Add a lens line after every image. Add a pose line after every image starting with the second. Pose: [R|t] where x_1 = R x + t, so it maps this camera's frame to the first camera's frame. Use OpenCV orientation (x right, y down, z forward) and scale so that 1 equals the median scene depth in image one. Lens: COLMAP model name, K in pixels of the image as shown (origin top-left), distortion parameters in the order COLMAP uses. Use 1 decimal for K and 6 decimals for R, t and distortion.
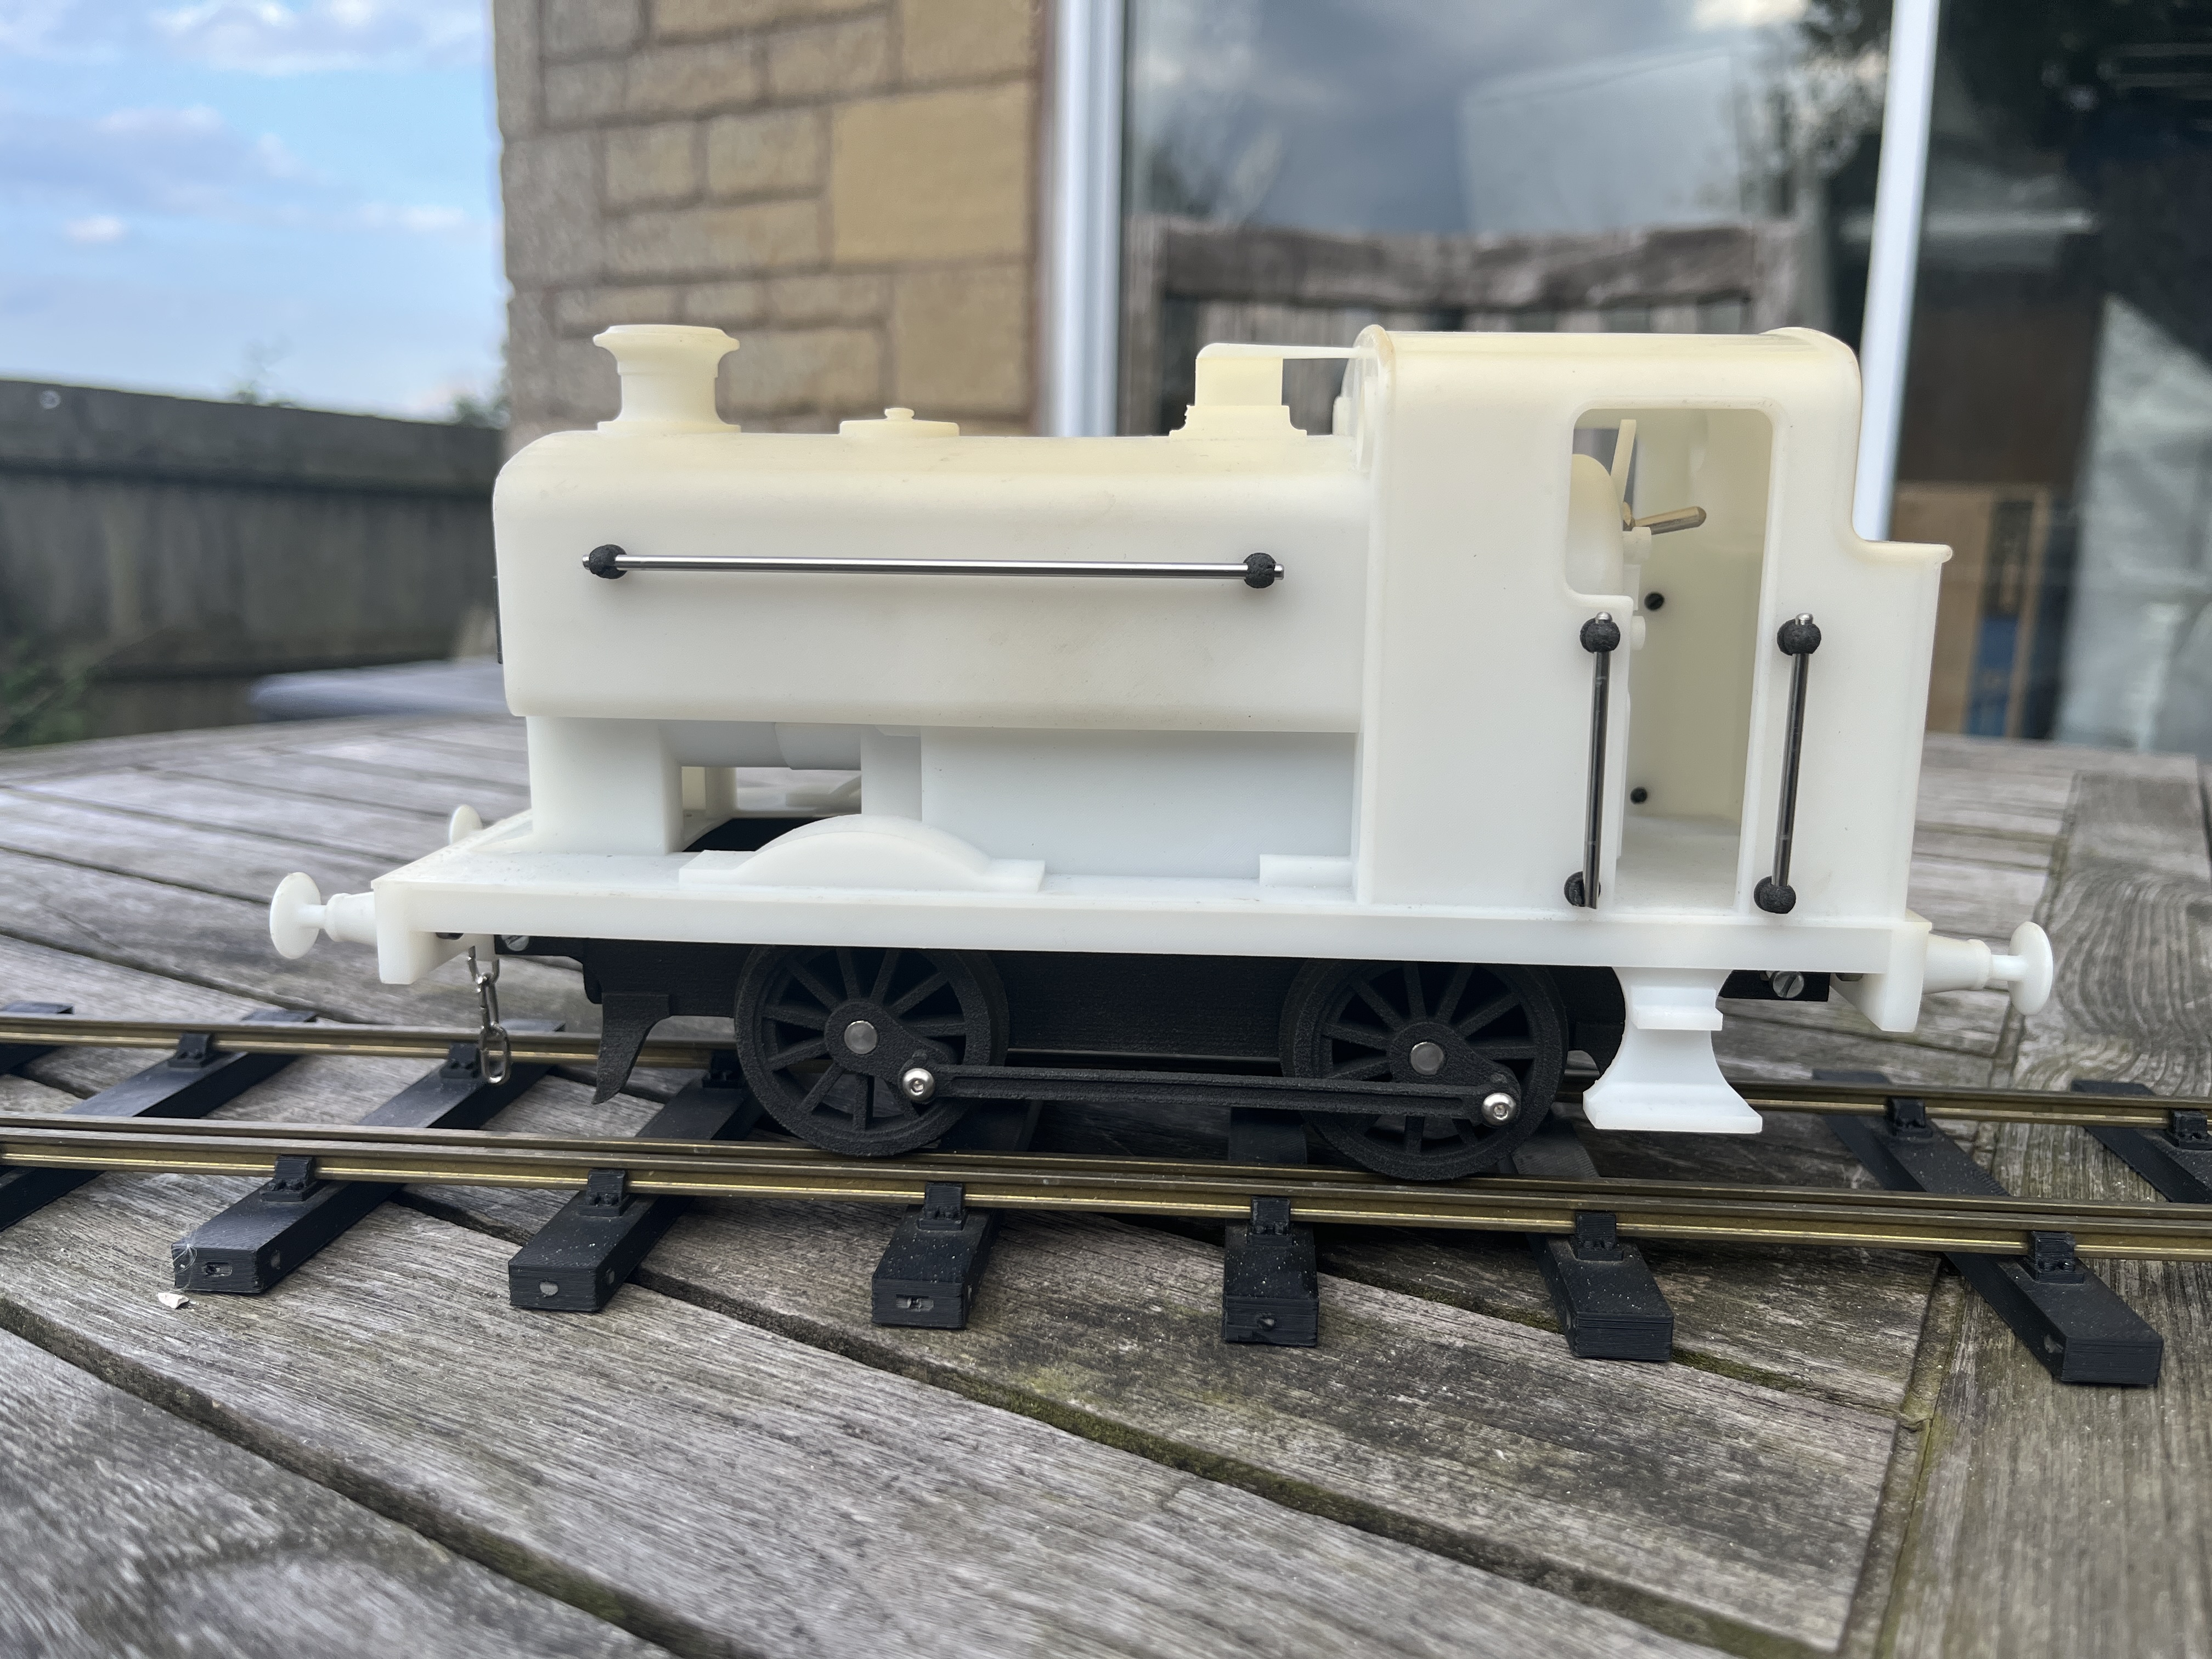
lens RADIAL K [[1700.3, 0, 1017.8], [0, 1700.3, 834.0], [0, 0, 1]] dist [0.002383, 0.000467]
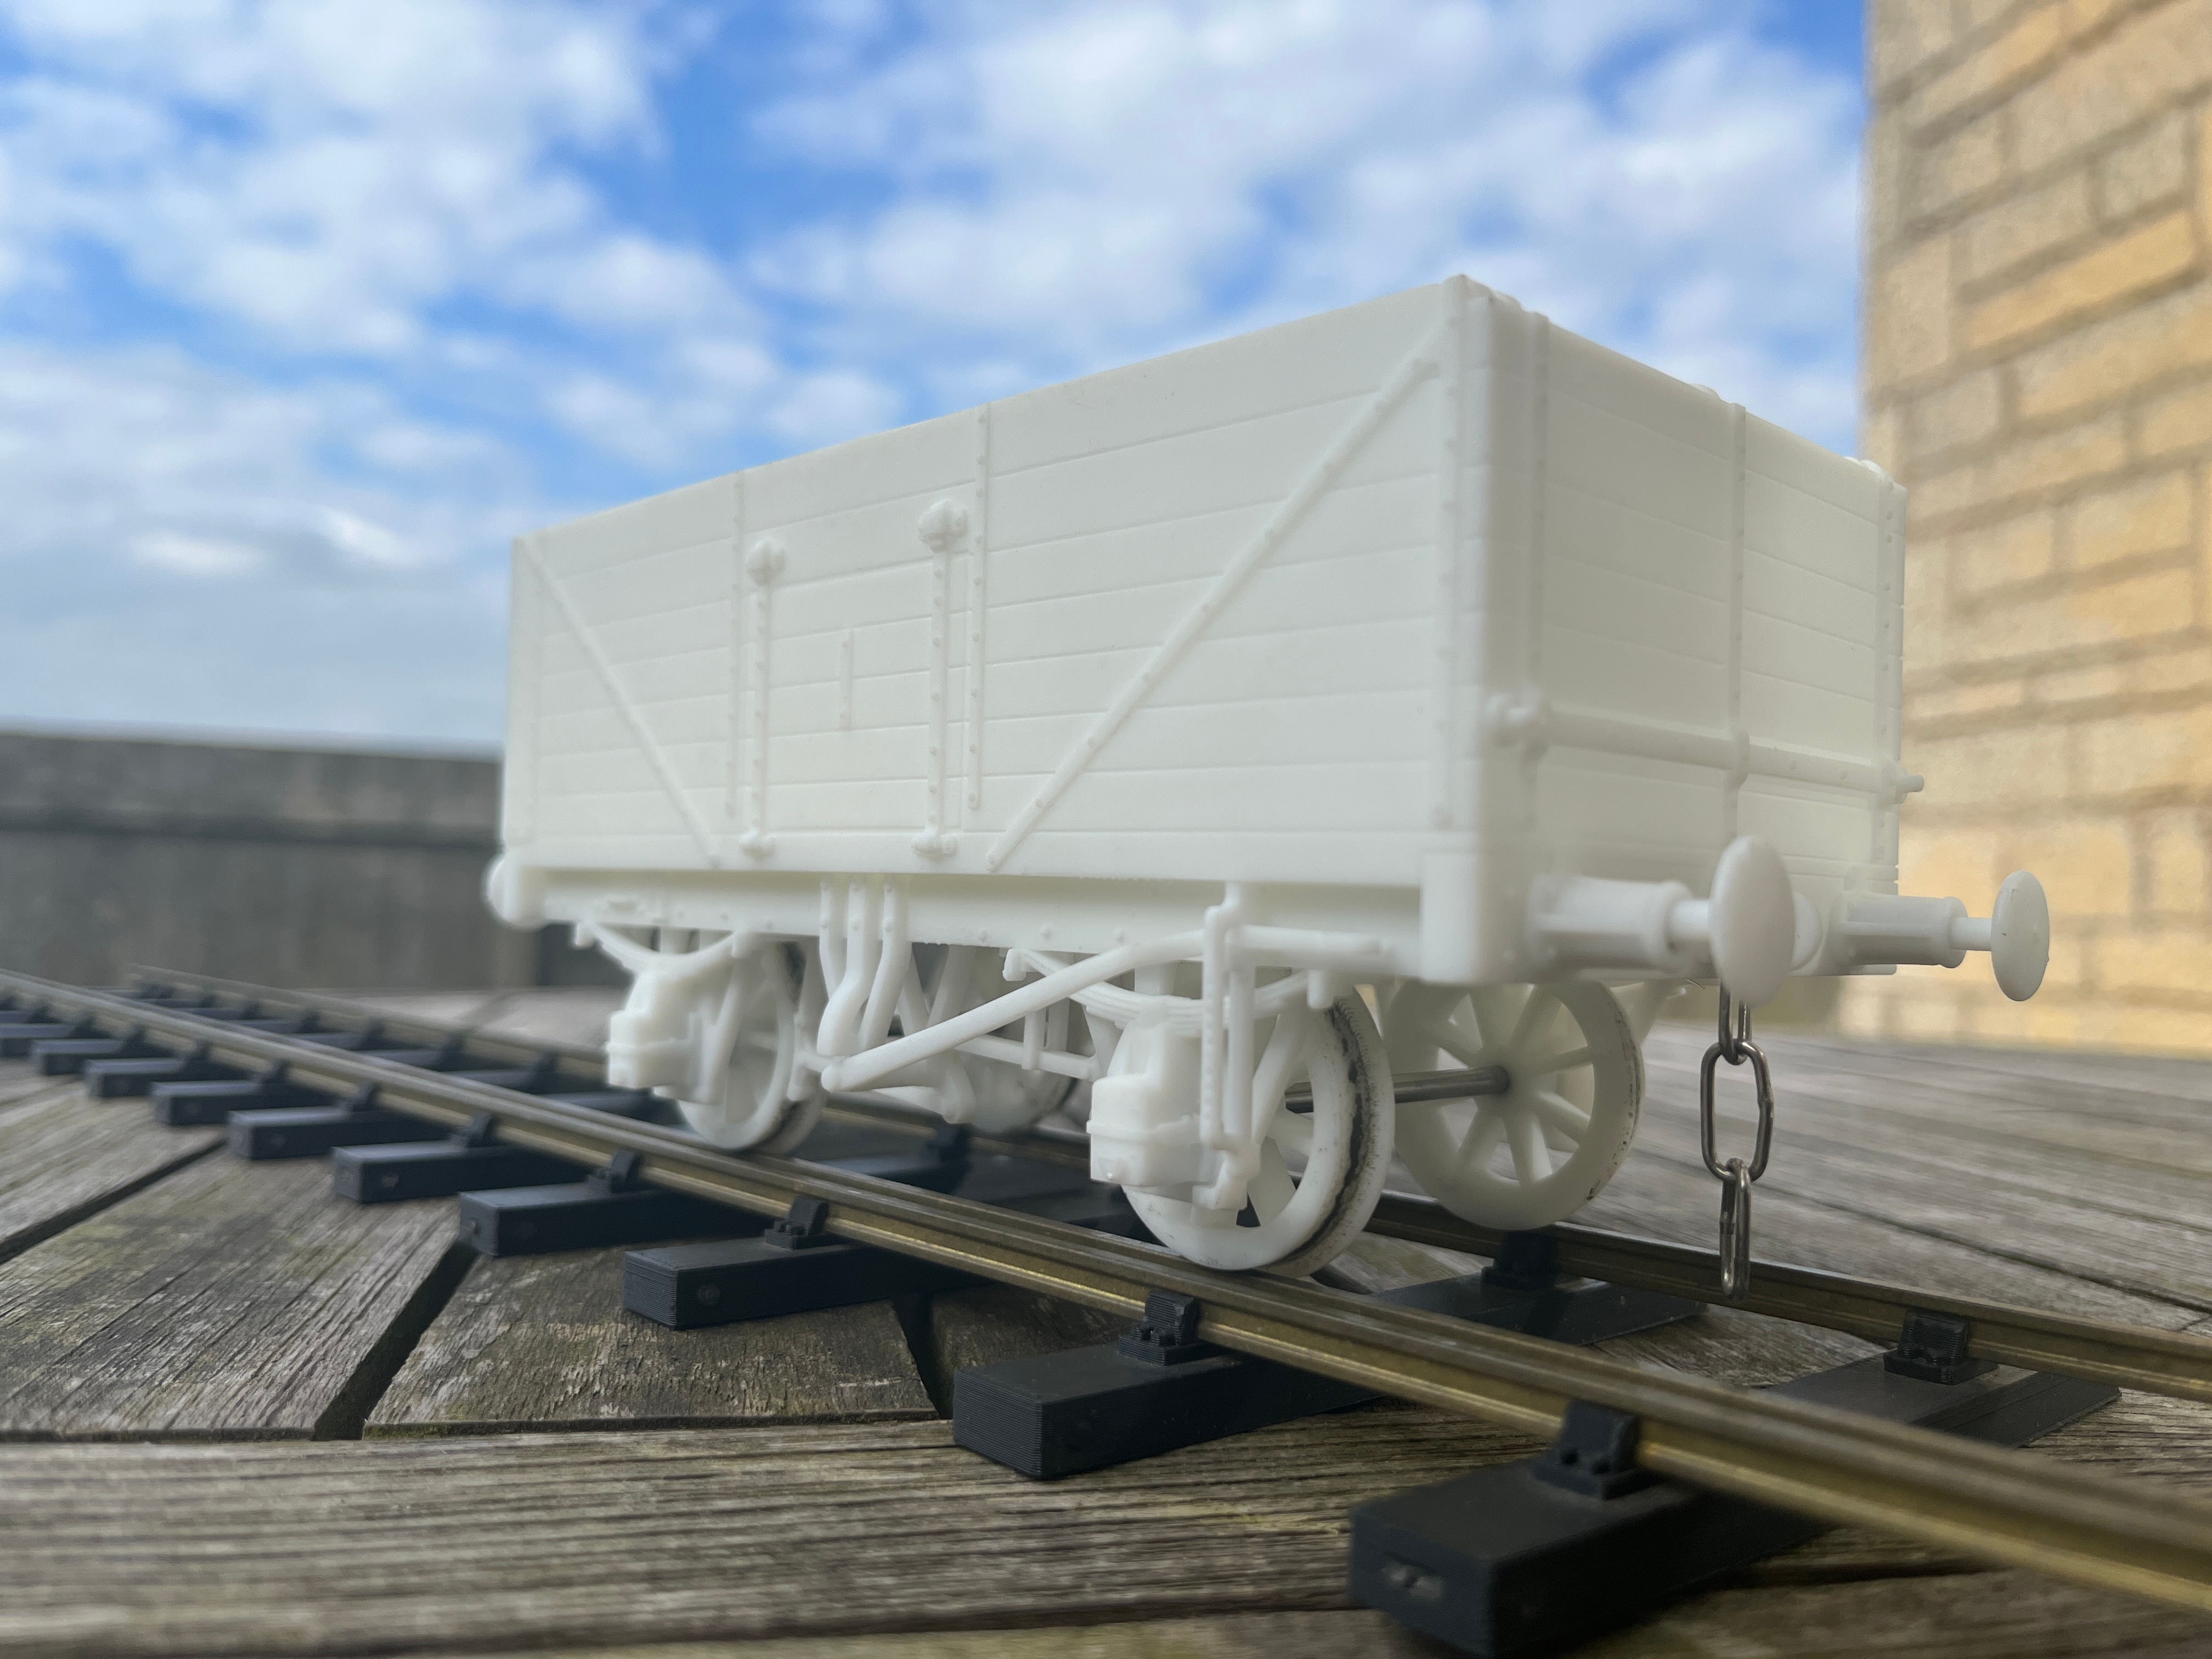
lens RADIAL K [[1721.7, 0, 1106.0], [0, 1721.7, 829.5], [0, 0, 1]] dist [-0.033954, 0.008141]
pose [[0.702710, -0.019378, -0.711212, 1.081852], [-0.165612, 0.967715, -0.190000, 0.160512], [0.691933, 0.251300, 0.676814, 0.596431]]
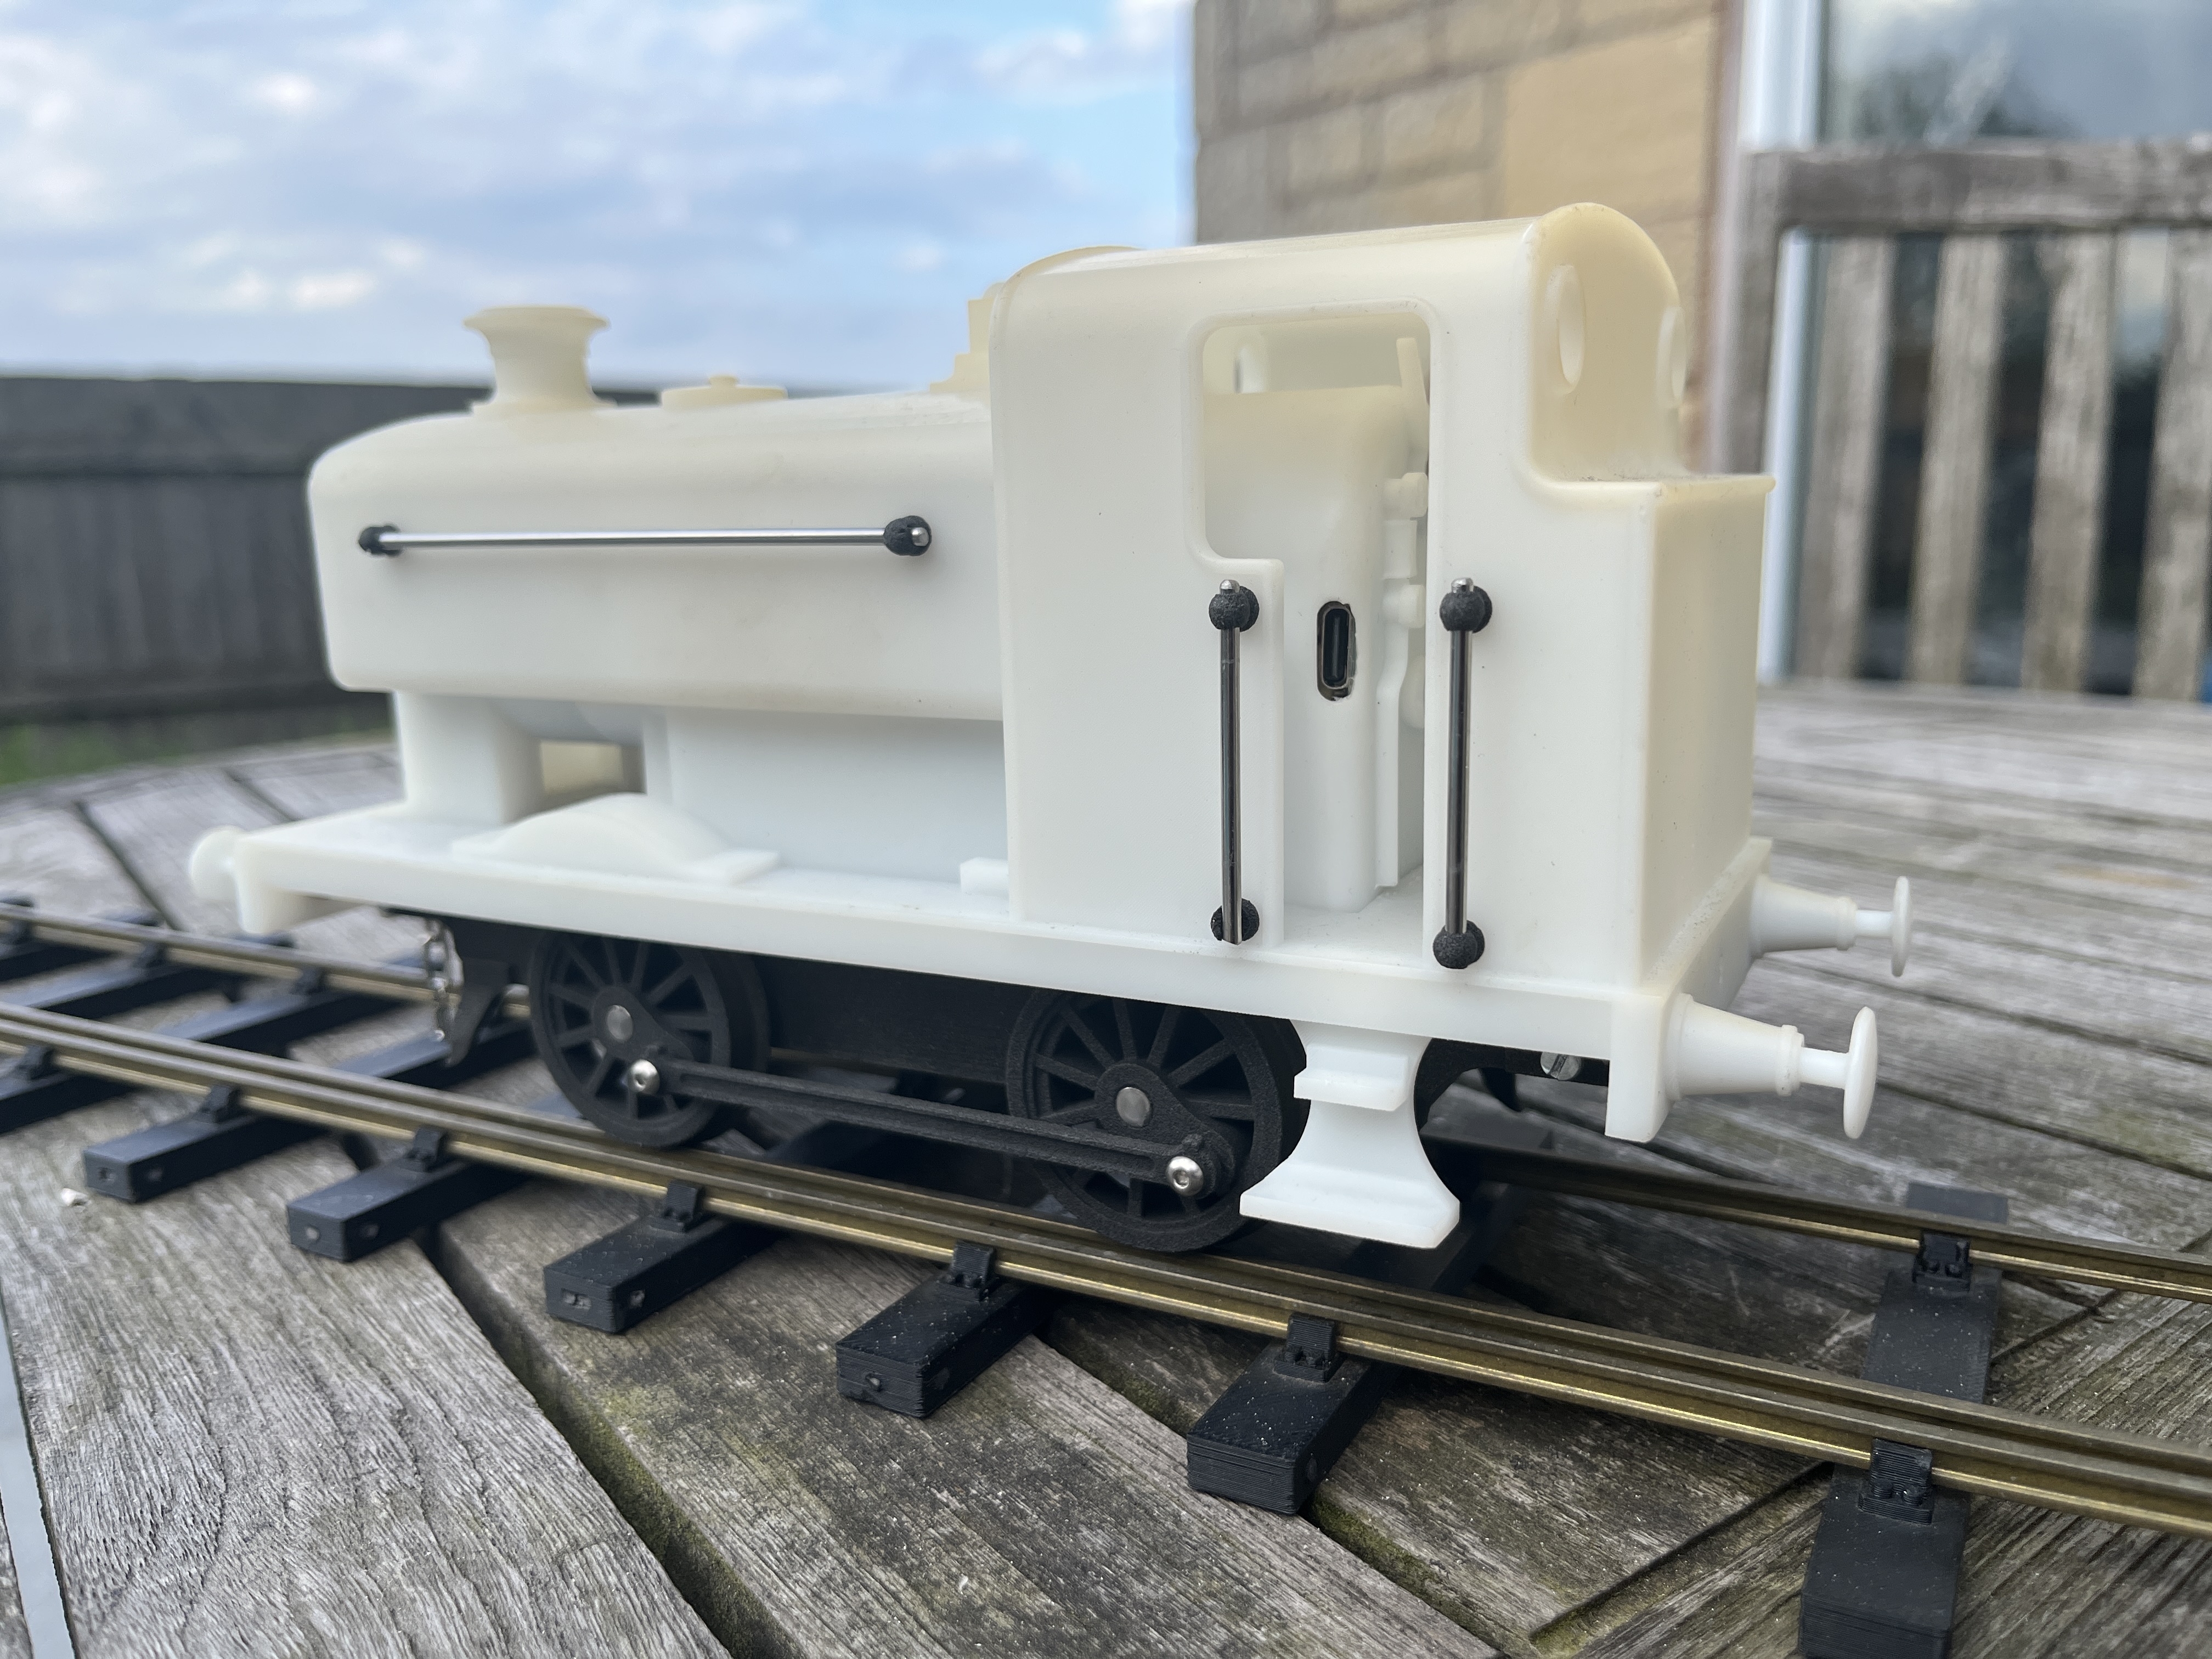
lens RADIAL K [[1688.2, 0, 1073.3], [0, 1688.2, 836.9], [0, 0, 1]] dist [0.011575, -0.040102]
pose [[0.922533, 0.047910, -0.382933, 0.528936], [-0.043273, 0.998848, 0.020719, -0.019329], [0.383484, -0.002543, 0.923544, 0.208408]]
